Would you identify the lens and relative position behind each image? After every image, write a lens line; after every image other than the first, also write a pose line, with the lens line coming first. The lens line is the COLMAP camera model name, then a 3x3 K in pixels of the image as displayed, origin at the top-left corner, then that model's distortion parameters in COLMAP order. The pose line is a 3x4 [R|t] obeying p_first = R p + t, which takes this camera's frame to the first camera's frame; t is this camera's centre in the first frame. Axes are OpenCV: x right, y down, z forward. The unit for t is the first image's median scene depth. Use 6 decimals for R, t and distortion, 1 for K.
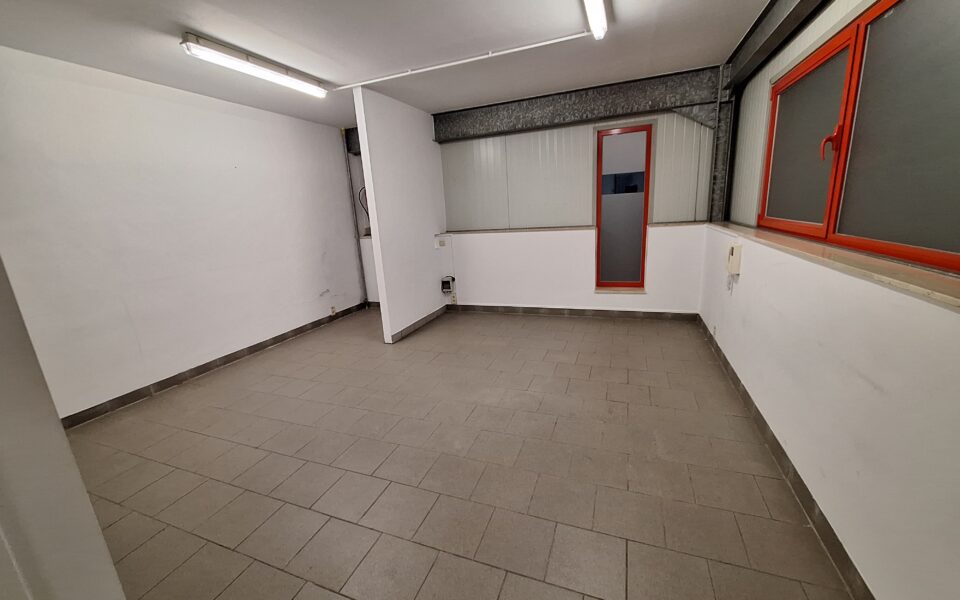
lens RADIAL K [[375.9, 0, 476.2], [0, 375.9, 299.7], [0, 0, 1]] dist [0.000042, 0.000014]
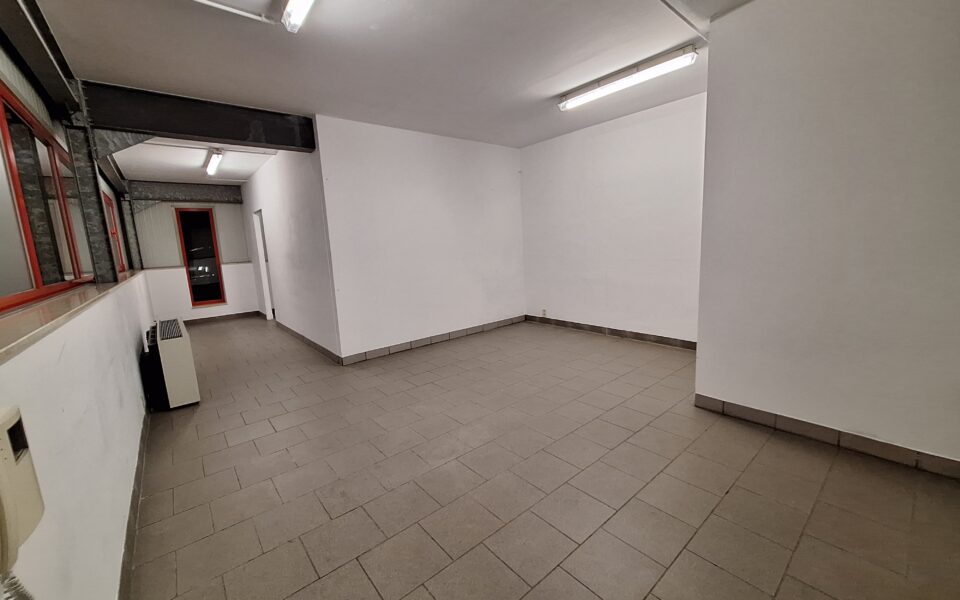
lens RADIAL K [[375.9, 0, 476.2], [0, 375.9, 299.7], [0, 0, 1]] dist [0.000042, 0.000014]
pose [[-0.475632, 0.218299, -0.852127, 0.662535], [-0.131658, 0.940139, 0.314333, -0.295381], [0.869736, 0.261696, -0.418420, 1.208198]]
